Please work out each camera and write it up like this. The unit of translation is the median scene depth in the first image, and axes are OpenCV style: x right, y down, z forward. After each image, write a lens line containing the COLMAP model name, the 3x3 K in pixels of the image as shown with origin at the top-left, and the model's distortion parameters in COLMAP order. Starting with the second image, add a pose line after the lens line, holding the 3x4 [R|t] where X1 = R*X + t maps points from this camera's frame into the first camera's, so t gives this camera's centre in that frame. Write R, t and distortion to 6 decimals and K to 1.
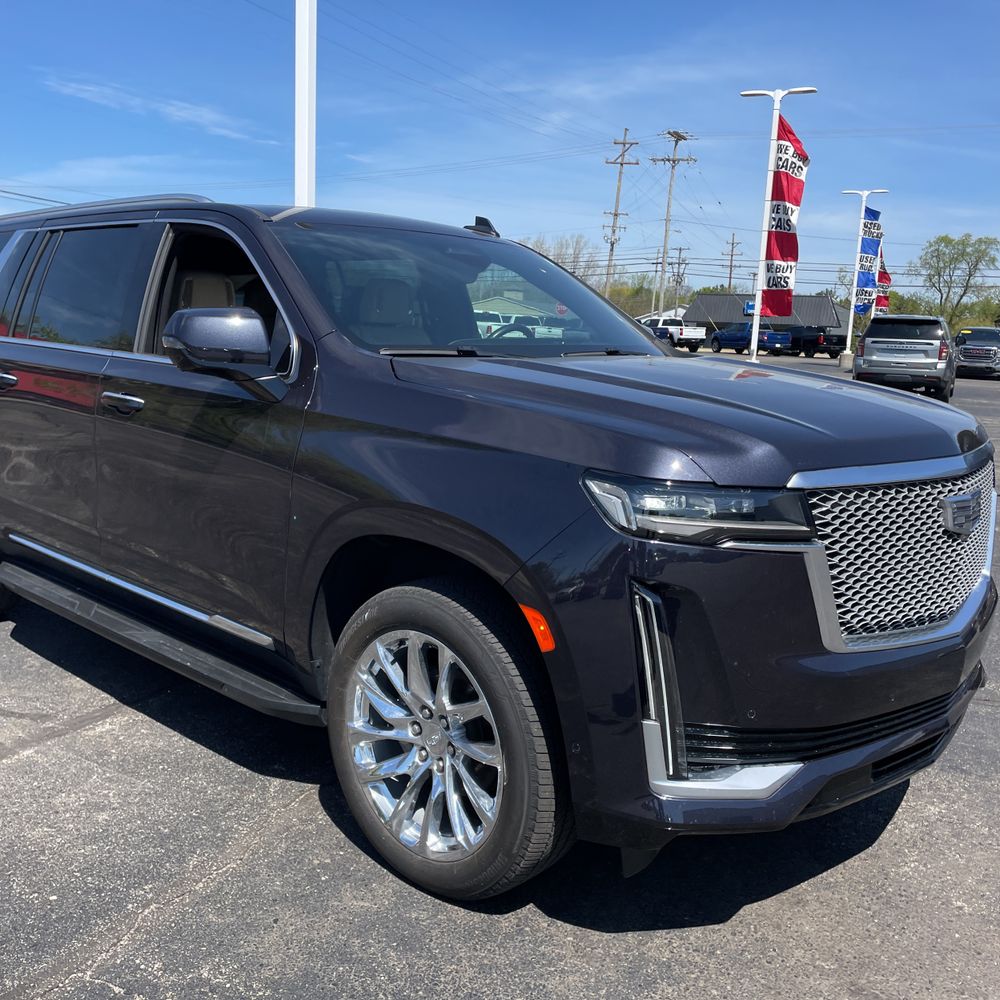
lens RADIAL K [[1001.9, 0, 514.1], [0, 1001.9, 485.9], [0, 0, 1]] dist [0.103449, -0.134655]
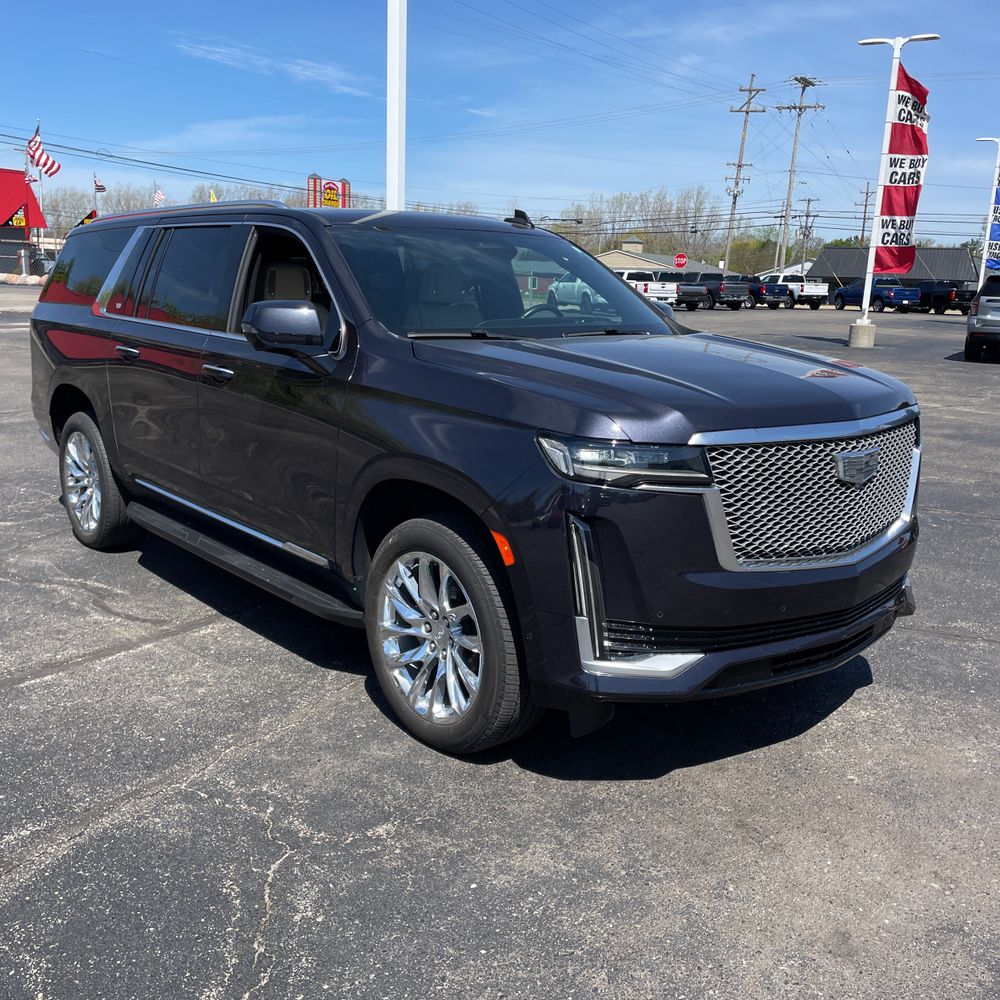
lens RADIAL K [[1002.8, 0, 519.9], [0, 1002.8, 496.8], [0, 0, 1]] dist [0.154758, -0.310937]
pose [[0.993932, 0.014554, -0.109026, 0.149684], [-0.009097, 0.998688, 0.050386, 0.004338], [0.109616, -0.049089, 0.992761, -0.255530]]
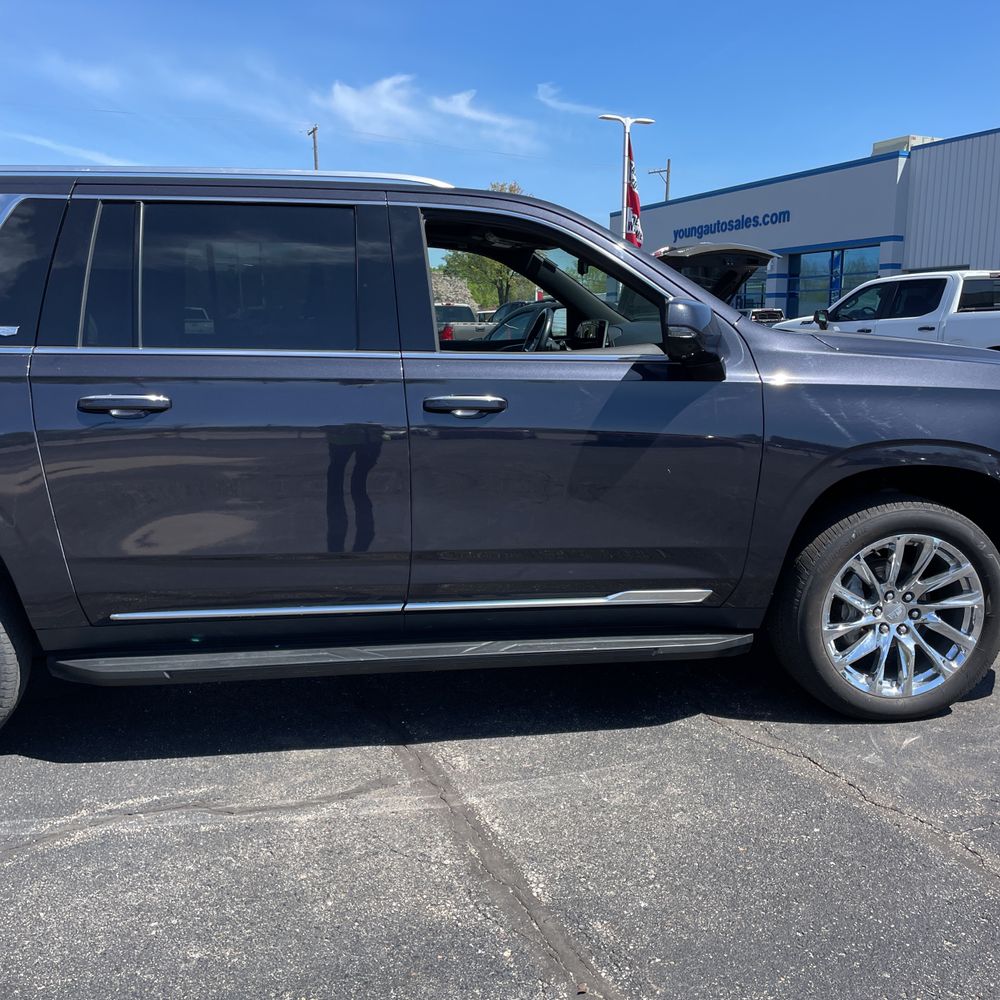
lens RADIAL K [[1003.3, 0, 500.0], [0, 1003.3, 500.0], [0, 0, 1]] dist [0.097881, -0.124567]
pose [[0.629034, -0.170615, 0.758424, -1.297251], [0.137894, 0.984636, 0.107135, -0.110733], [-0.765050, 0.037191, 0.642896, 0.470020]]
